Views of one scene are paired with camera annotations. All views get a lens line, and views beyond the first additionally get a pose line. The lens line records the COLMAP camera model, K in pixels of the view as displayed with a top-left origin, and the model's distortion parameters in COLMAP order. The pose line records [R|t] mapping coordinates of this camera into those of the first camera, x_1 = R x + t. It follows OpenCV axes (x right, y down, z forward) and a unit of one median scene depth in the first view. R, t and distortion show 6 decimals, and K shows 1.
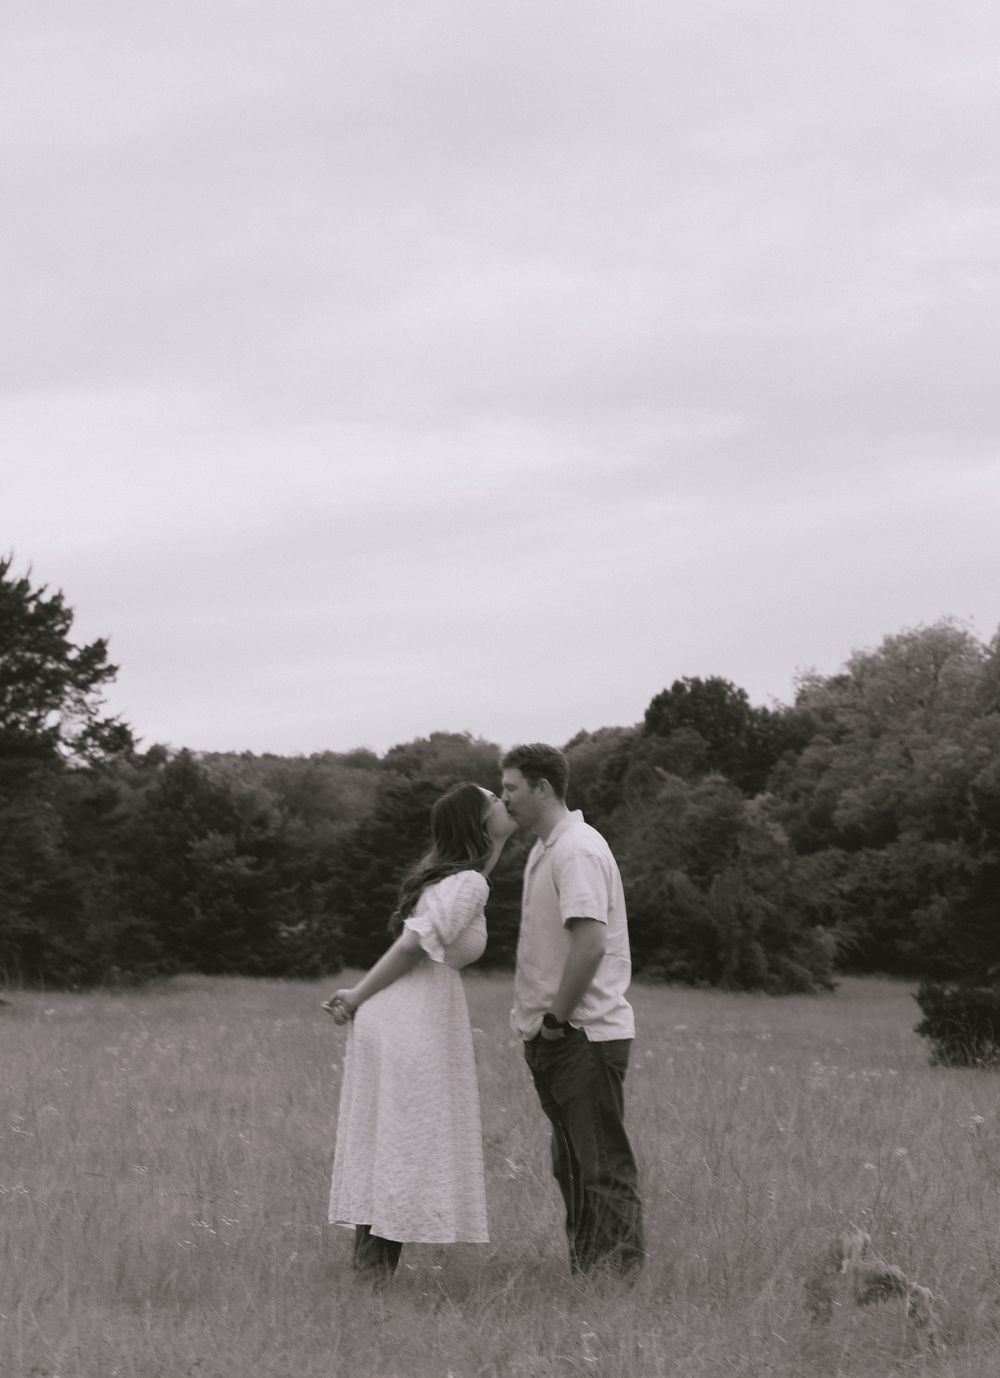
lens RADIAL K [[3569.9, 0, 501.8], [0, 3569.9, 692.5], [0, 0, 1]] dist [-0.010635, 0.000000]
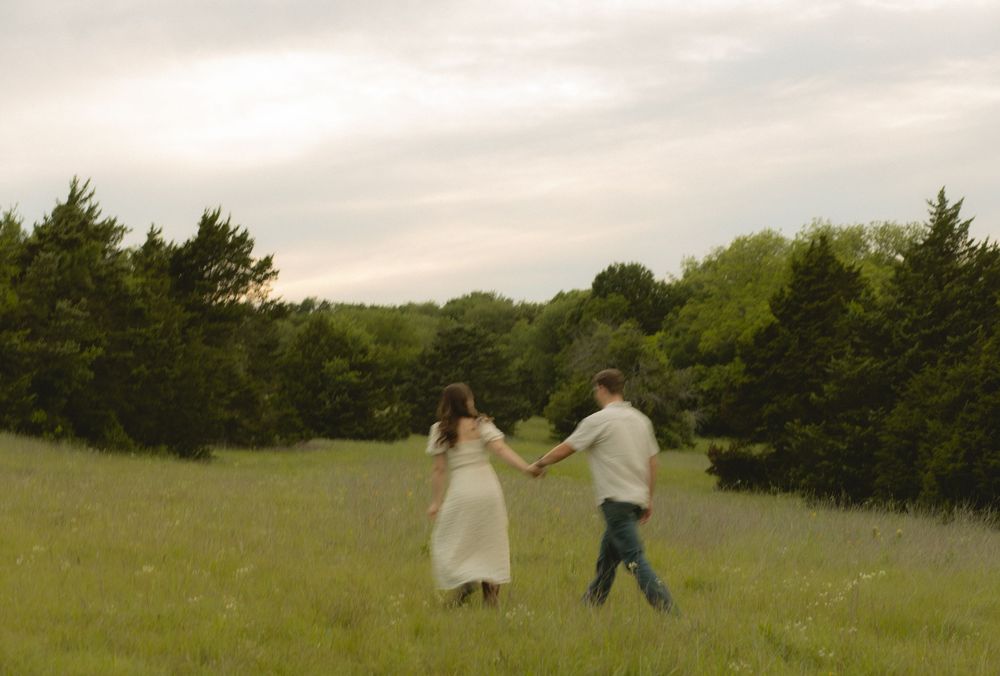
lens RADIAL K [[2458.0, 0, 498.7], [0, 2458.0, 336.0], [0, 0, 1]] dist [-0.048728, 0.000000]
pose [[0.999667, -0.000011, -0.025803, 0.028613], [0.001072, 0.999155, 0.041095, -0.019761], [0.025781, -0.041109, 0.998822, -0.191767]]
